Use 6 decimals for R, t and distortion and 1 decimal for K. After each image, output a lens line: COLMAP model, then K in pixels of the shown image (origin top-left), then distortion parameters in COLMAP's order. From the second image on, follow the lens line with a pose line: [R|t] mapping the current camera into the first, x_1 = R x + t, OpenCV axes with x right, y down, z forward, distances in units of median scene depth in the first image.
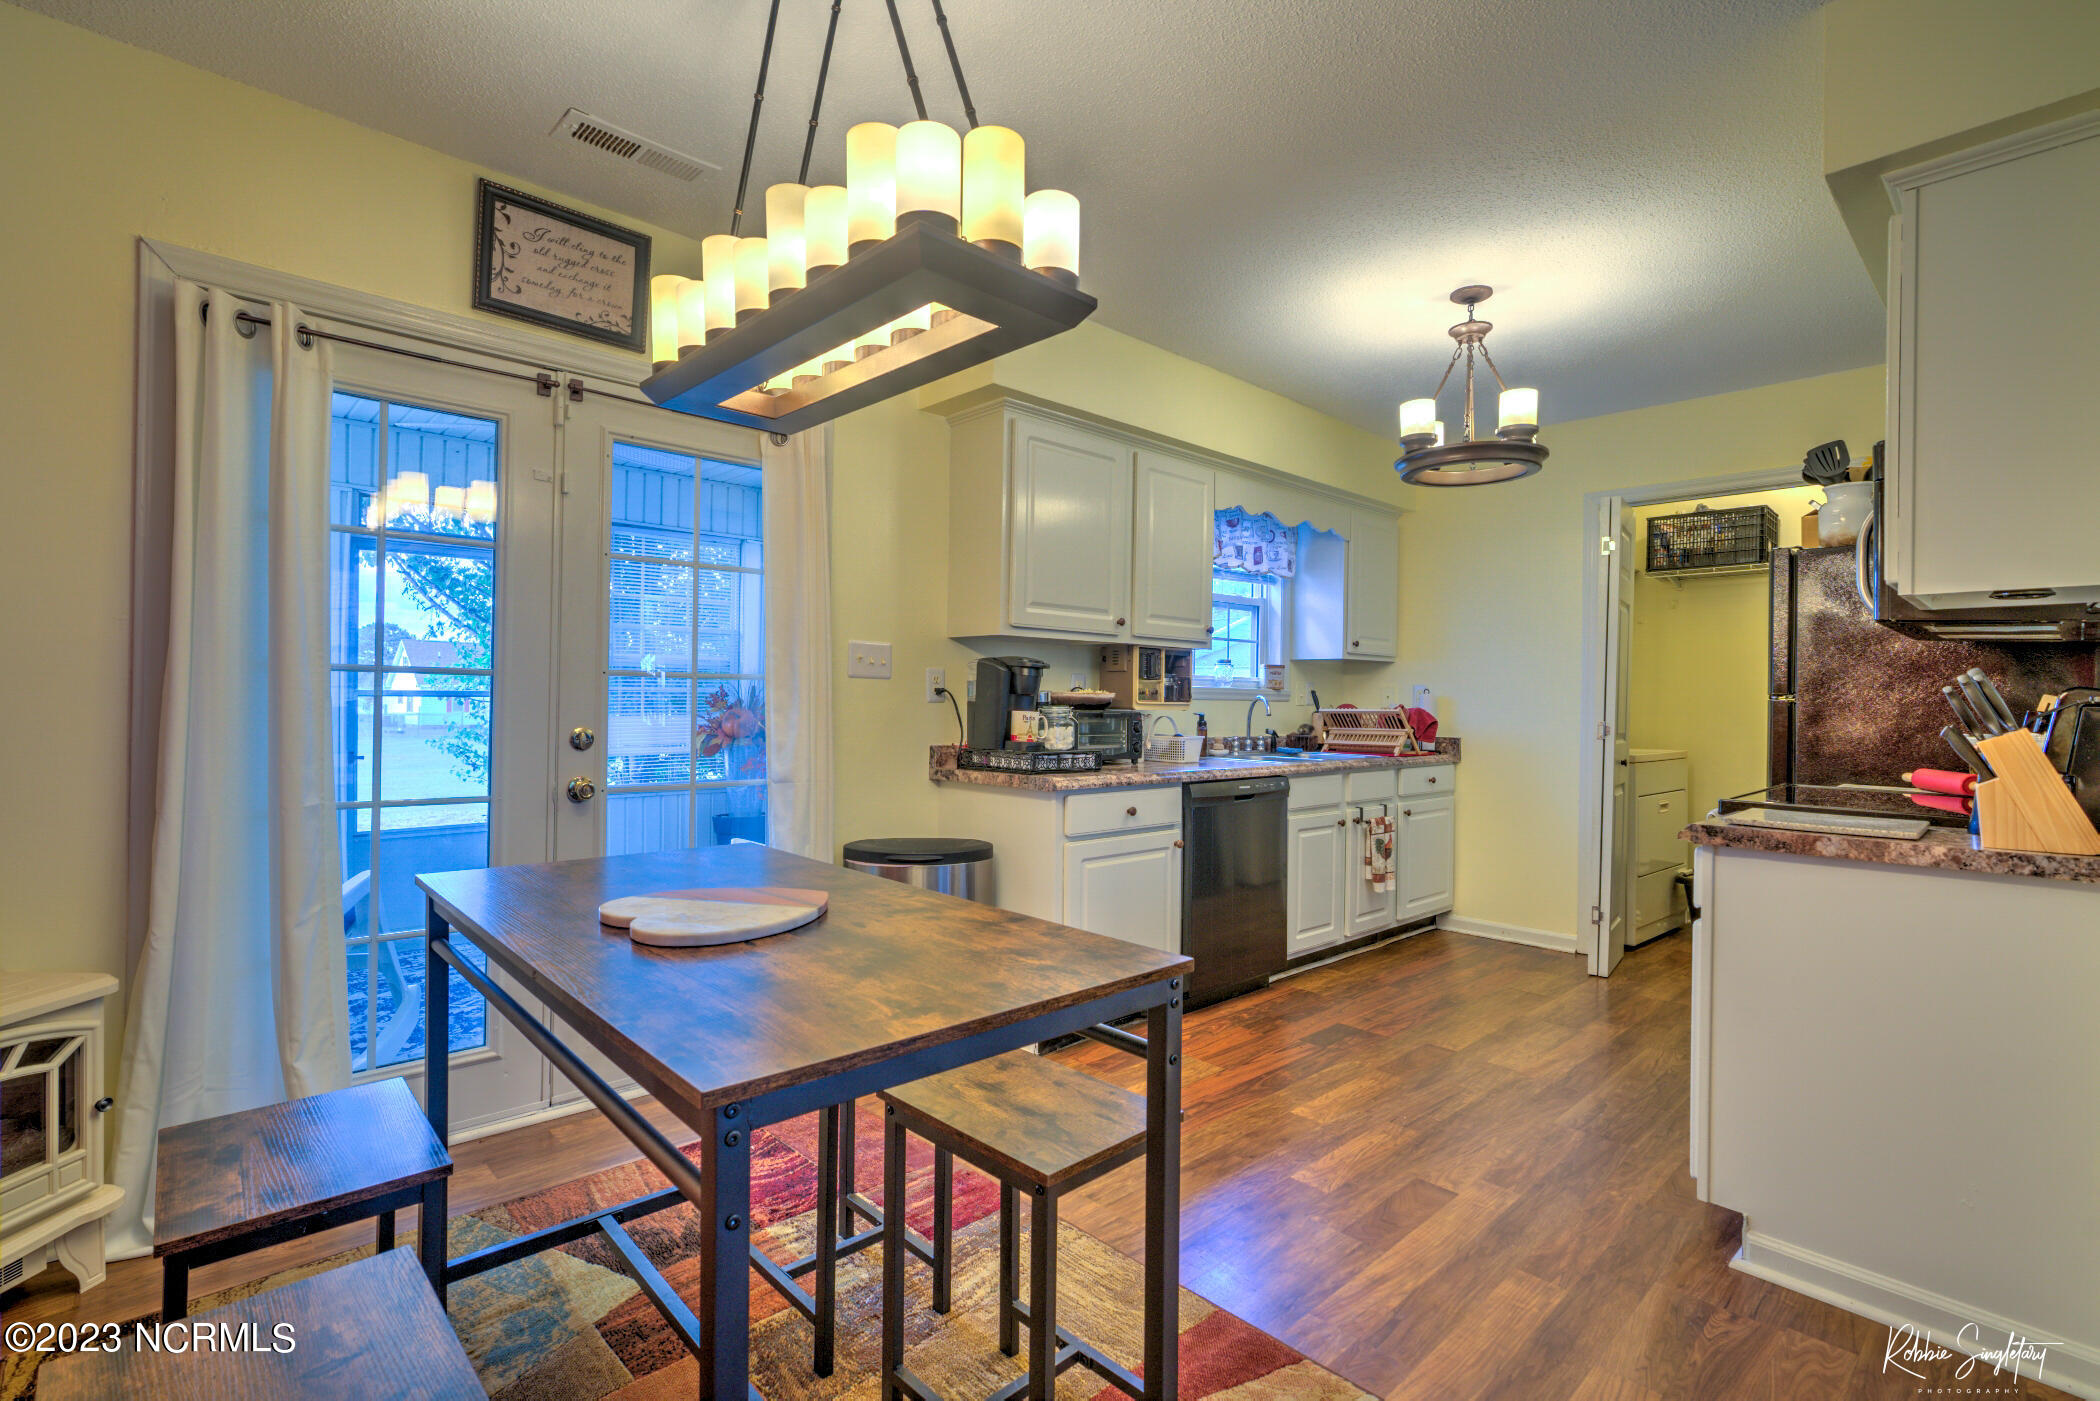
lens RADIAL K [[950.0, 0, 1056.9], [0, 950.0, 700.2], [0, 0, 1]] dist [-0.000288, 0.000526]
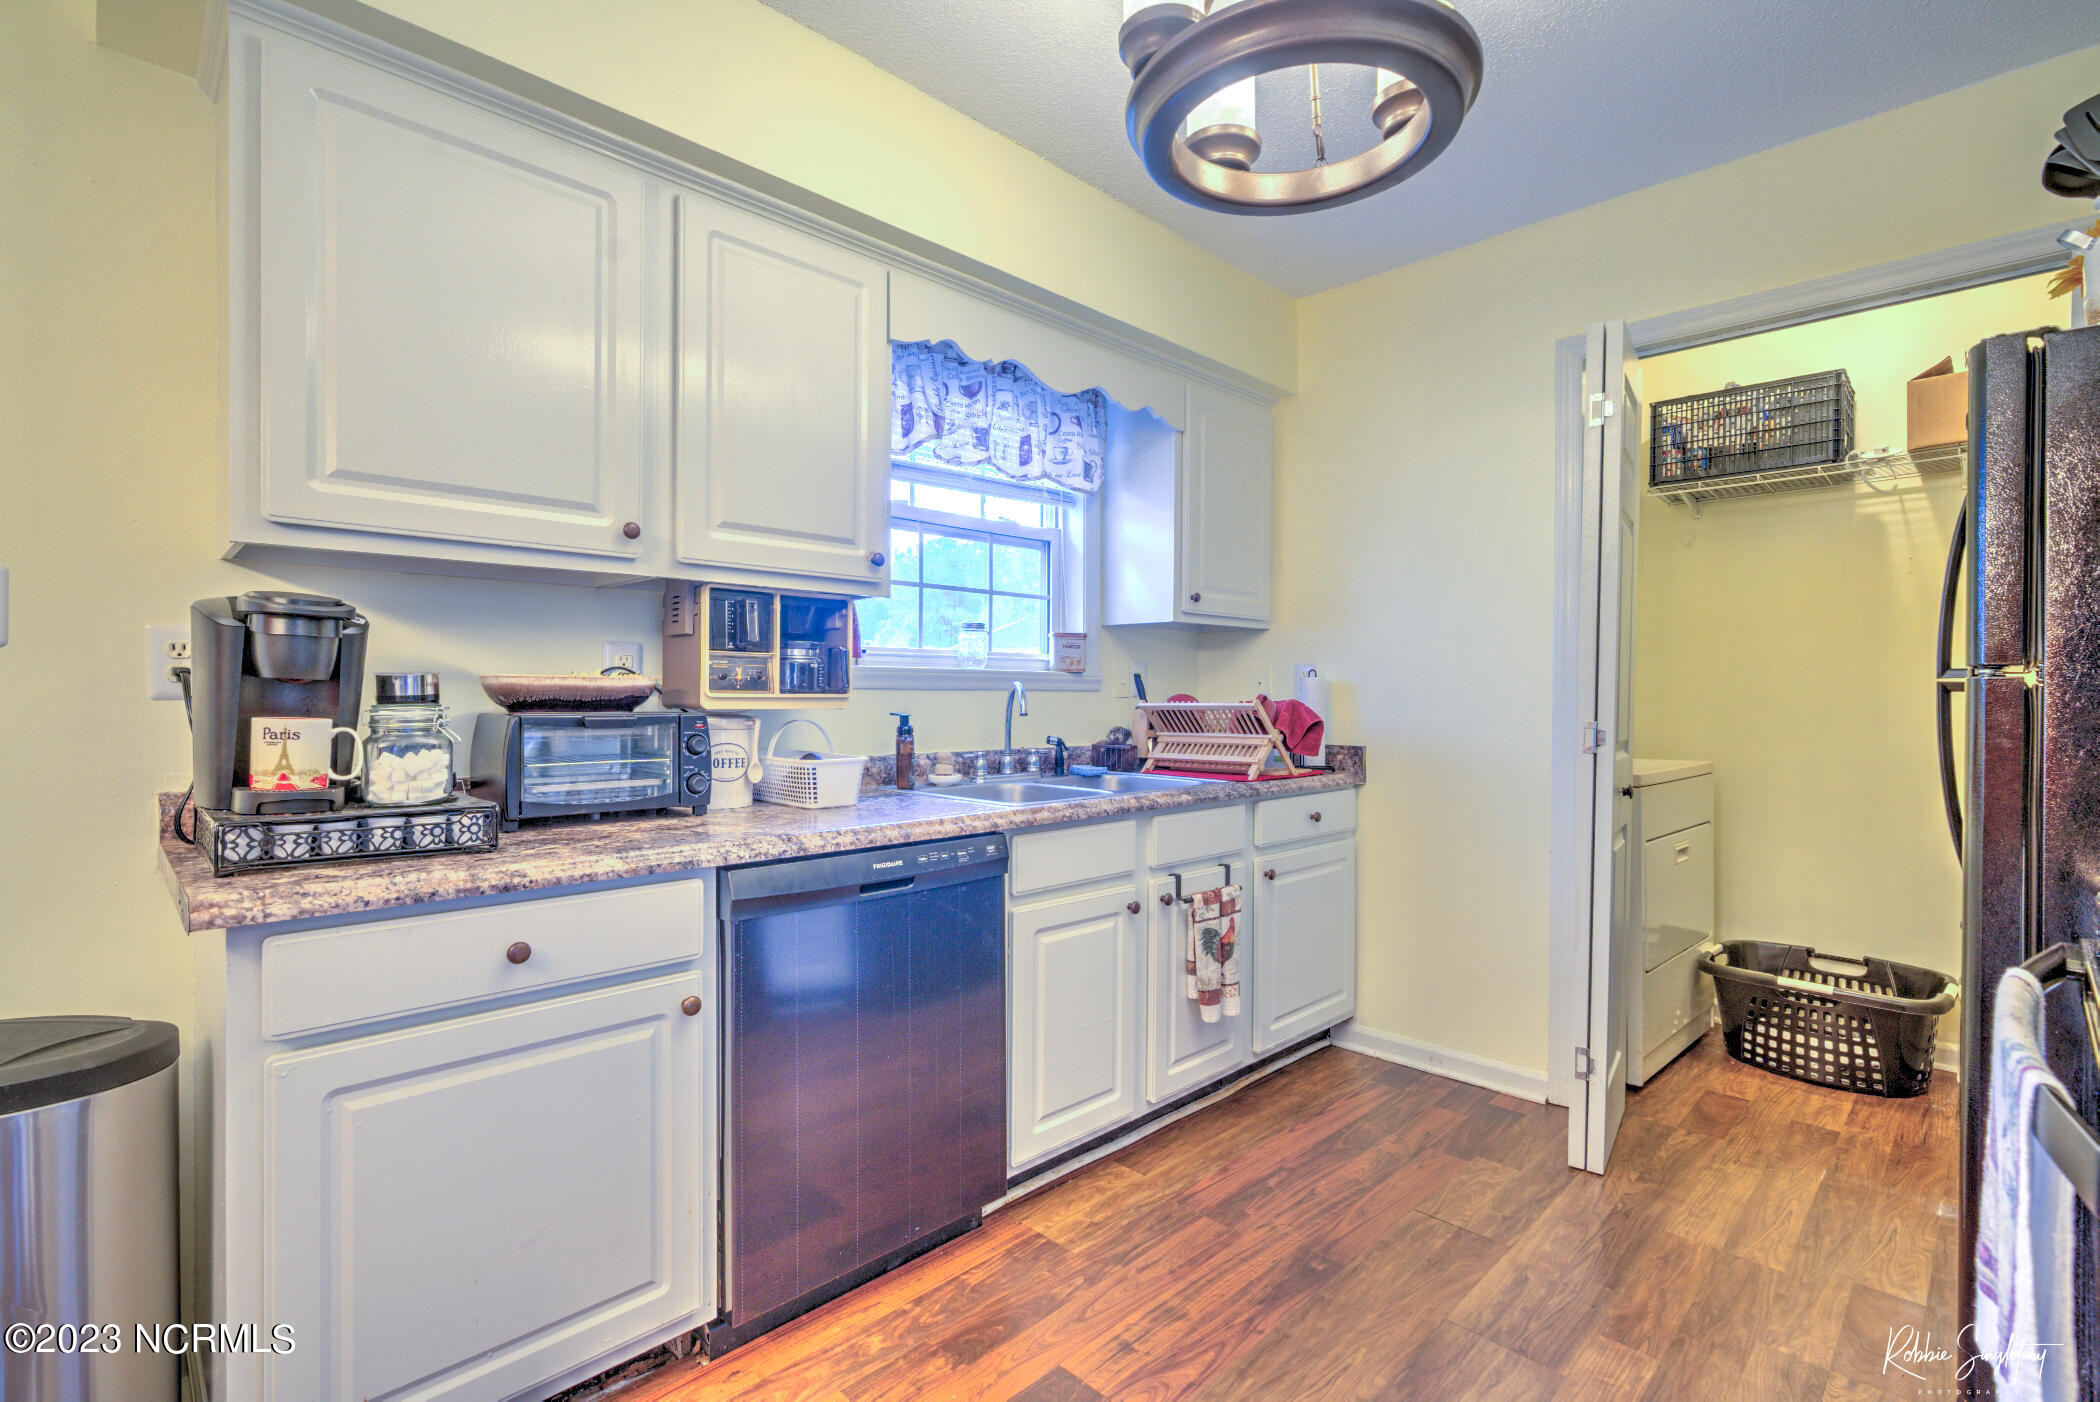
lens RADIAL K [[950.0, 0, 1057.6], [0, 950.0, 702.5], [0, 0, 1]] dist [-0.000288, 0.000526]
pose [[0.999505, -0.009823, 0.029900, 0.227416], [0.009532, 0.999906, 0.009860, 0.002609], [-0.029994, -0.009570, 0.999504, 0.421848]]
